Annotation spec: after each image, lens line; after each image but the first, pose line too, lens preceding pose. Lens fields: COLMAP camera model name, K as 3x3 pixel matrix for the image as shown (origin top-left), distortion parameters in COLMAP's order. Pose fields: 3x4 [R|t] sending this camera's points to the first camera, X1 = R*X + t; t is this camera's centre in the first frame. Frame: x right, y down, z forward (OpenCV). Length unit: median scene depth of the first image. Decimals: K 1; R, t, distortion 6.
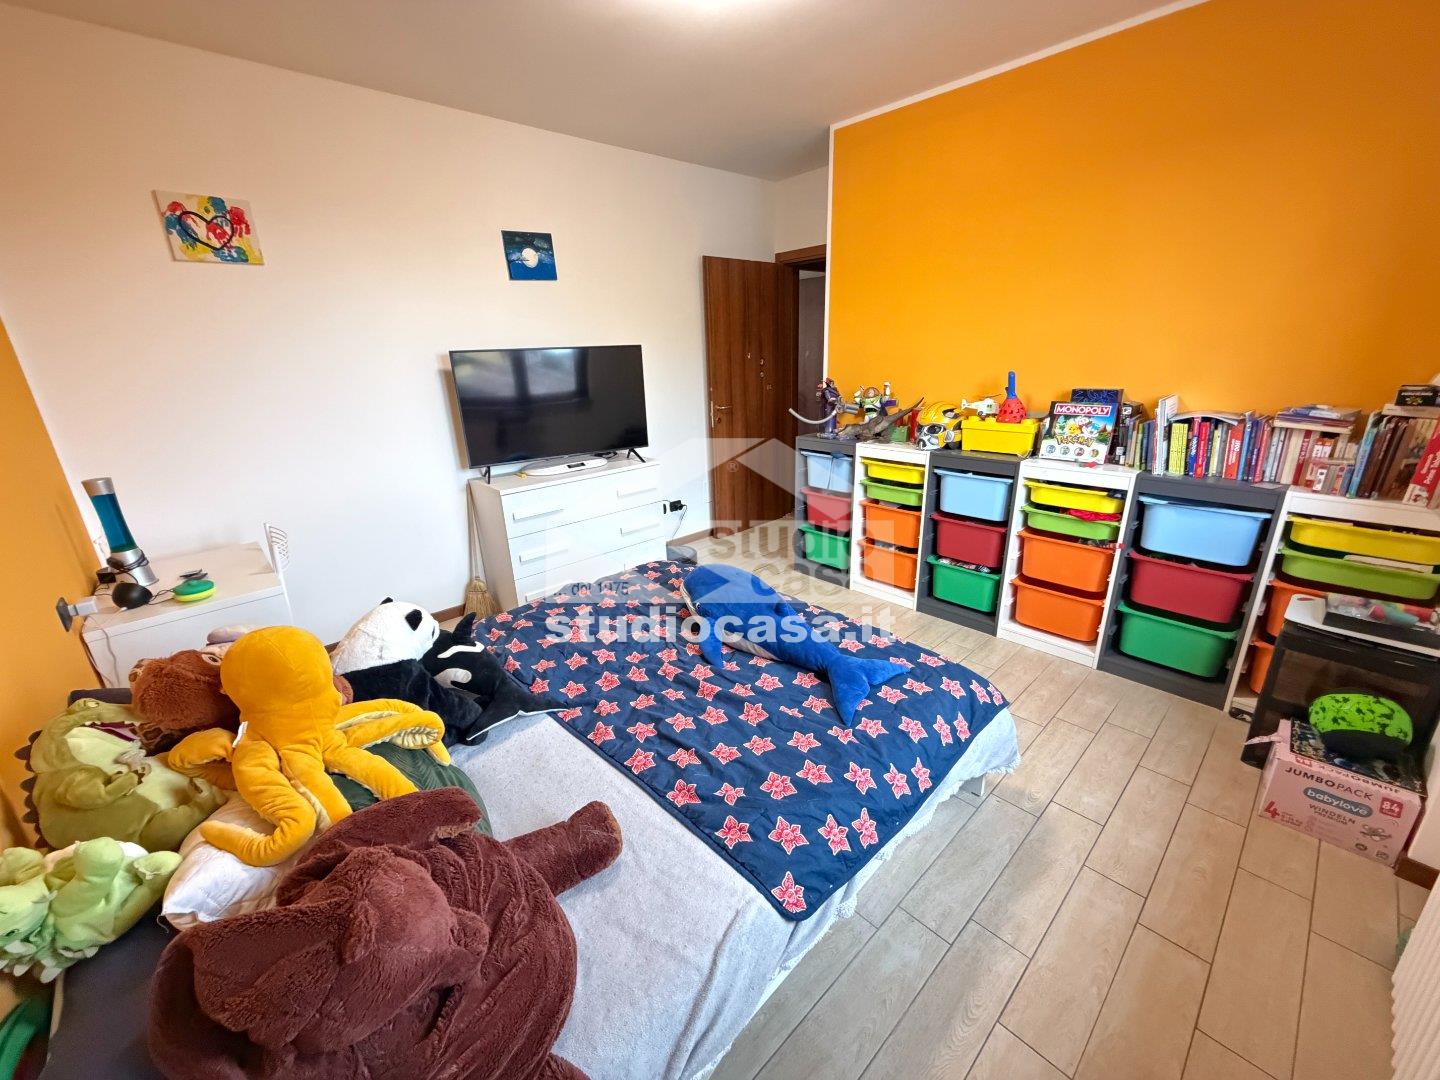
lens RADIAL K [[572.6, 0, 720.8], [0, 572.6, 530.8], [0, 0, 1]] dist [0.002561, -0.000513]
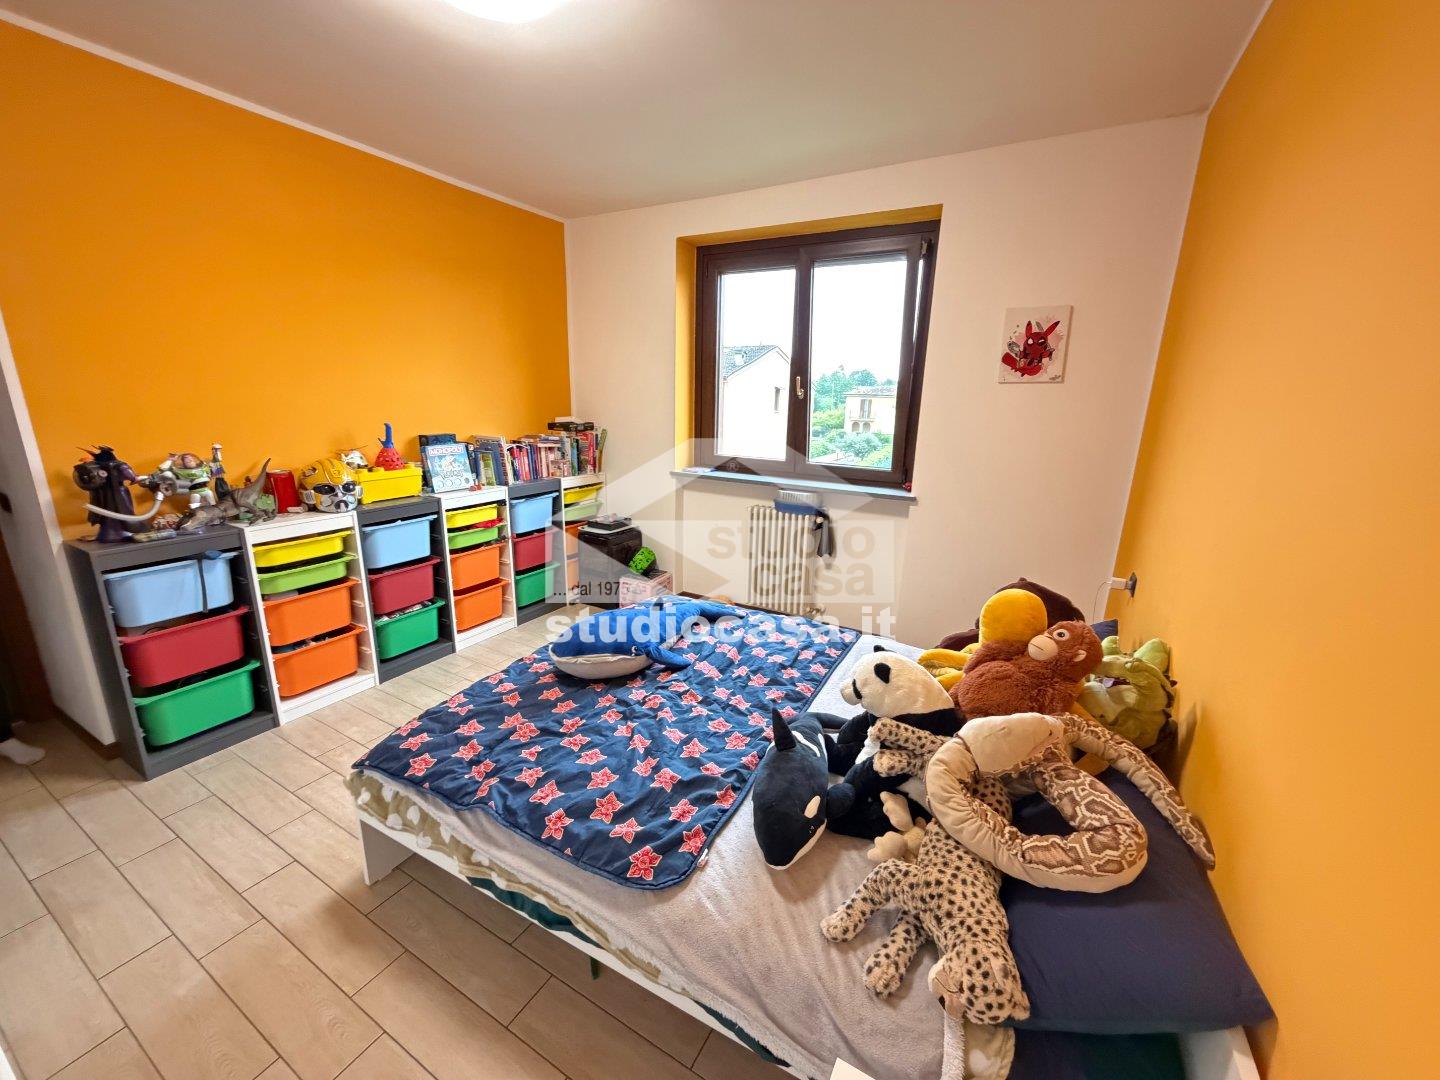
lens RADIAL K [[572.6, 0, 725.1], [0, 572.6, 540.8], [0, 0, 1]] dist [0.002561, -0.000513]
pose [[-0.308495, -0.207095, 0.928409, -0.754912], [0.280818, 0.912684, 0.296898, -0.222310], [-0.908830, 0.352305, -0.223403, 0.755489]]
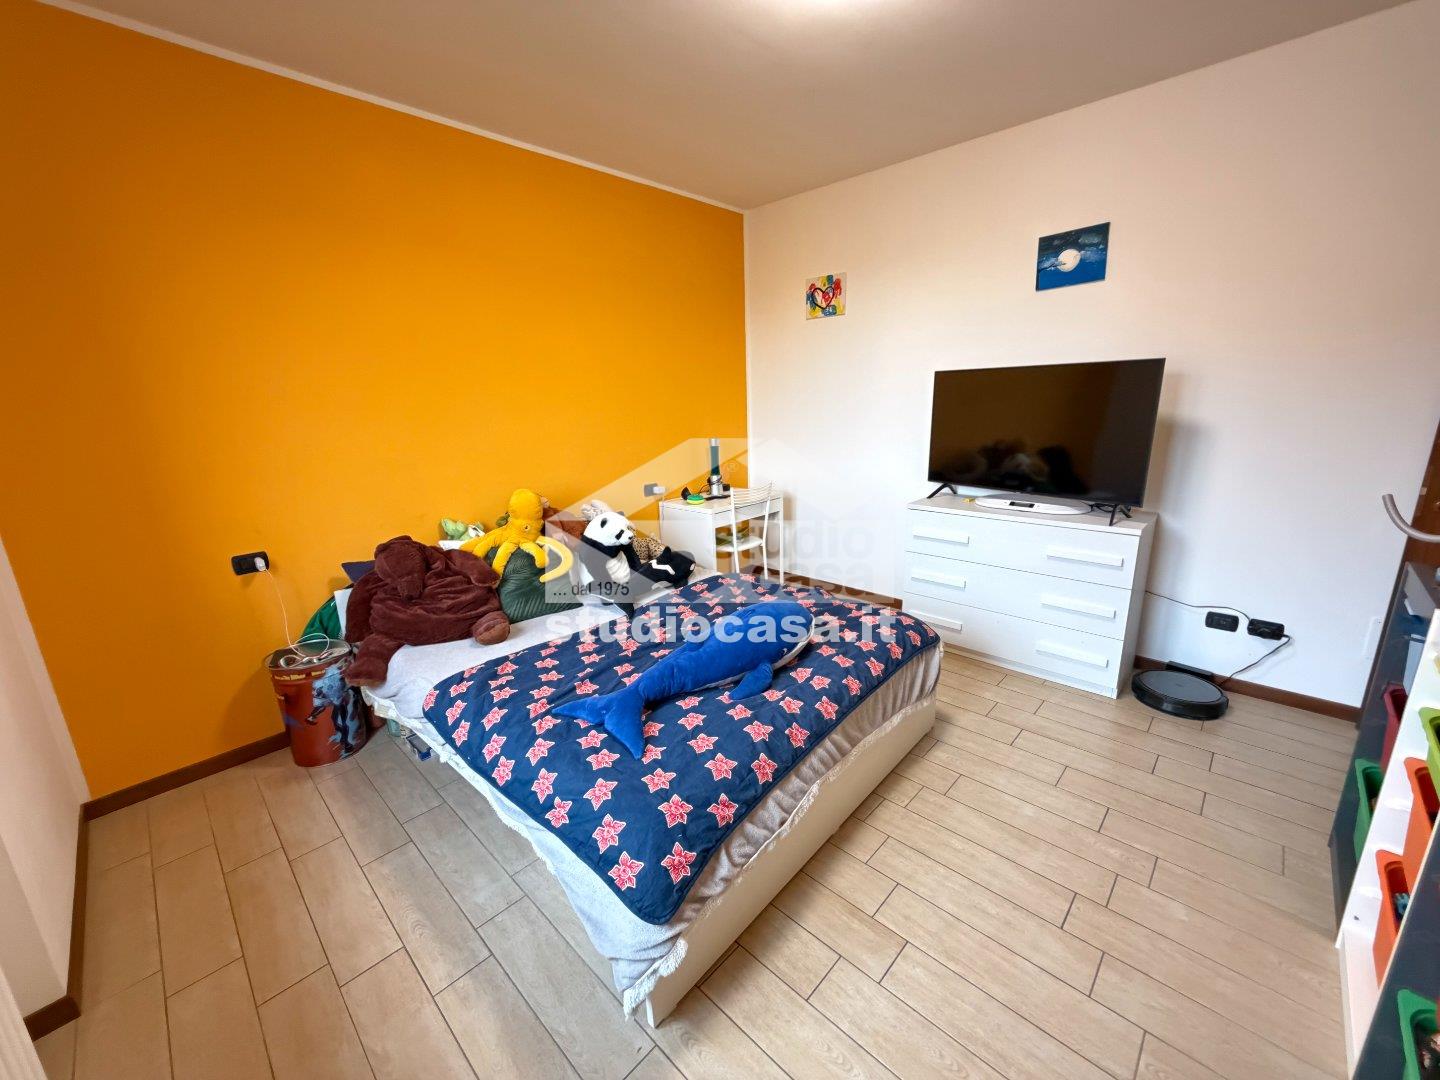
lens RADIAL K [[572.6, 0, 717.8], [0, 572.6, 536.3], [0, 0, 1]] dist [0.002561, -0.000513]
pose [[0.063709, 0.272126, -0.960150, 0.686483], [-0.280791, 0.928125, 0.244418, -0.192608], [0.957652, 0.254030, 0.135540, 0.597881]]
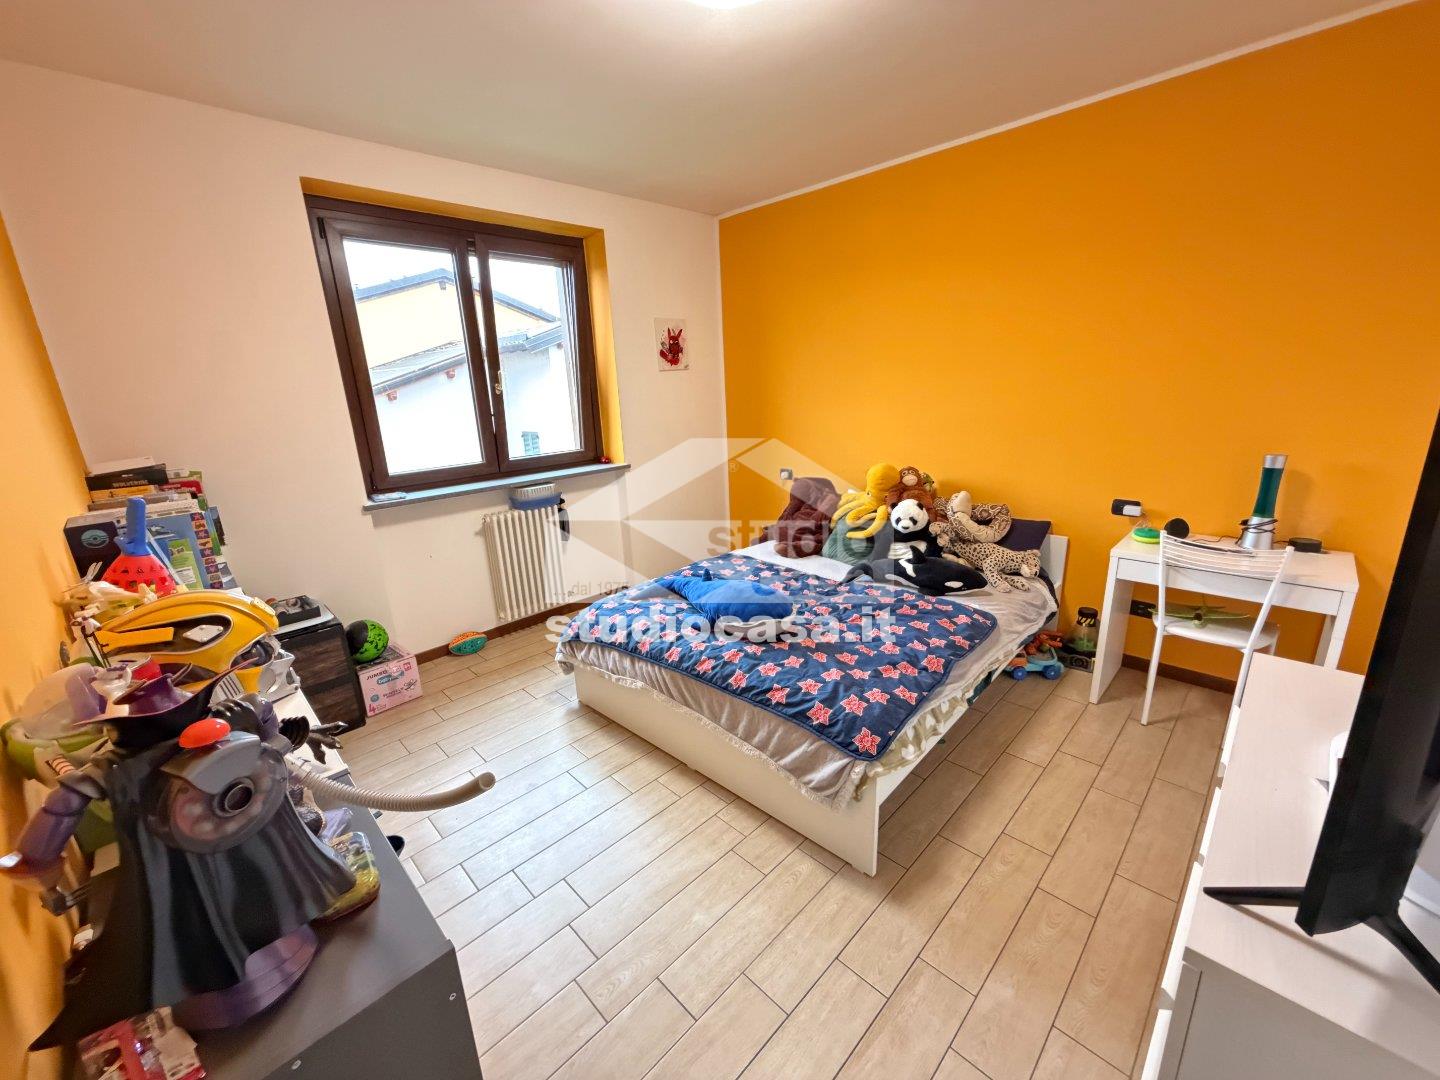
lens RADIAL K [[572.6, 0, 717.4], [0, 572.6, 532.6], [0, 0, 1]] dist [0.002561, -0.000513]
pose [[-0.996140, 0.085337, -0.020557, 0.068102], [0.060584, 0.837879, 0.542483, -0.483339], [0.063518, 0.539144, -0.839815, 1.456012]]
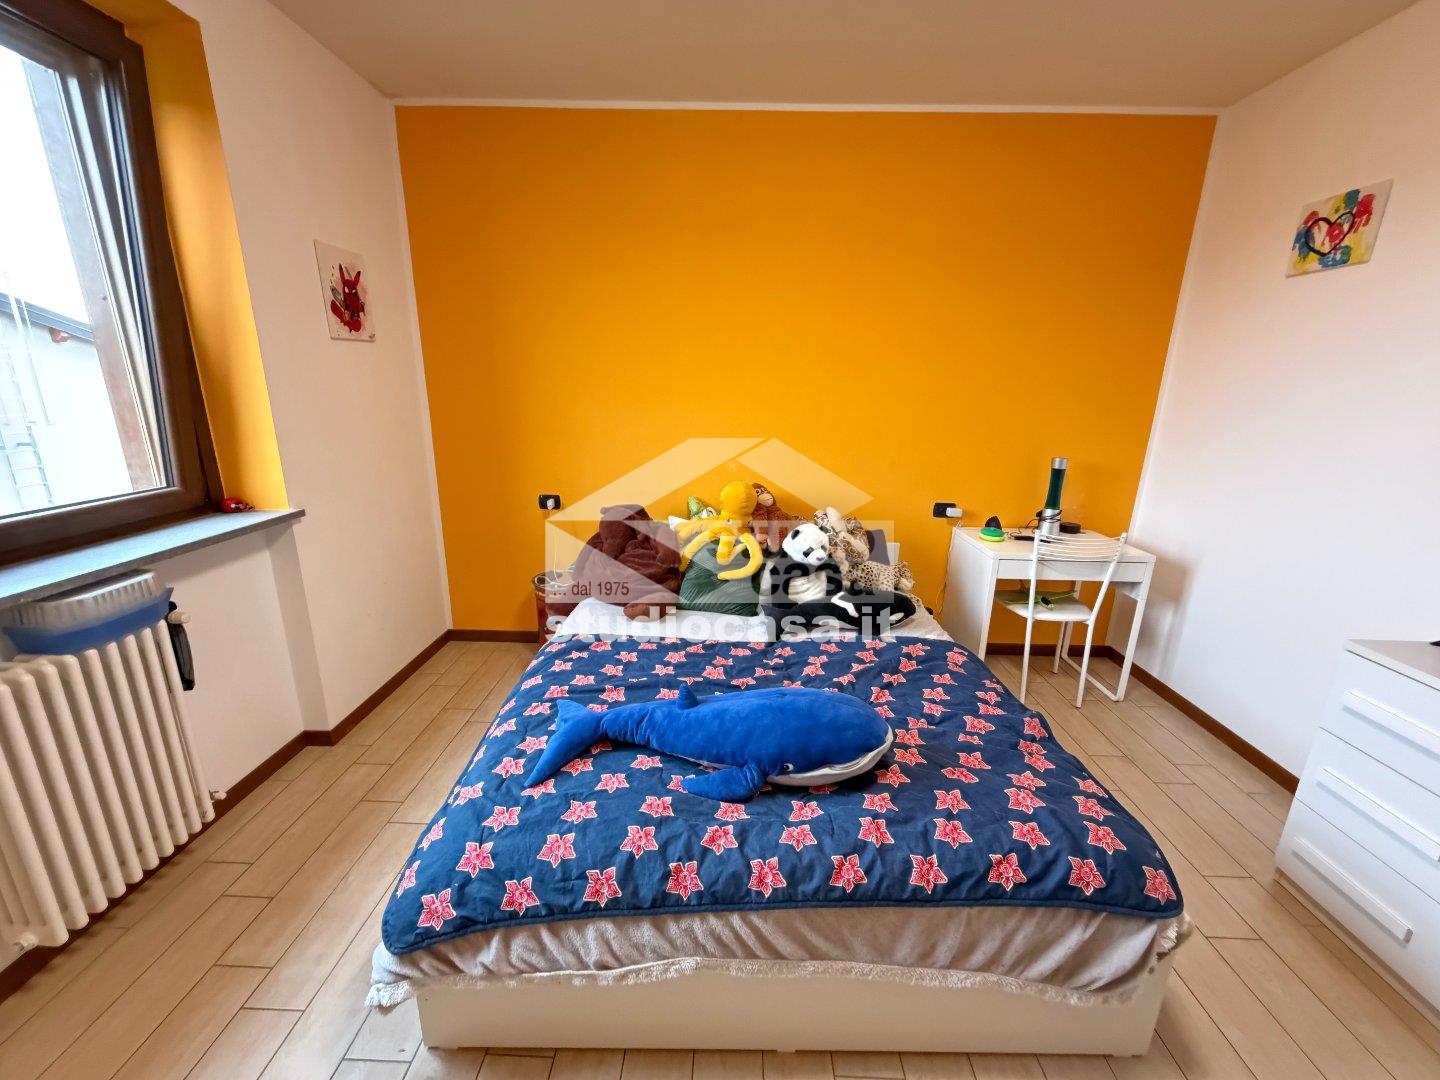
lens RADIAL K [[572.6, 0, 717.4], [0, 572.6, 536.4], [0, 0, 1]] dist [0.002561, -0.000513]
pose [[-0.697407, 0.207384, -0.686014, 0.398708], [-0.215612, 0.852156, 0.476803, -0.307033], [0.683473, 0.480439, -0.549585, 0.940984]]
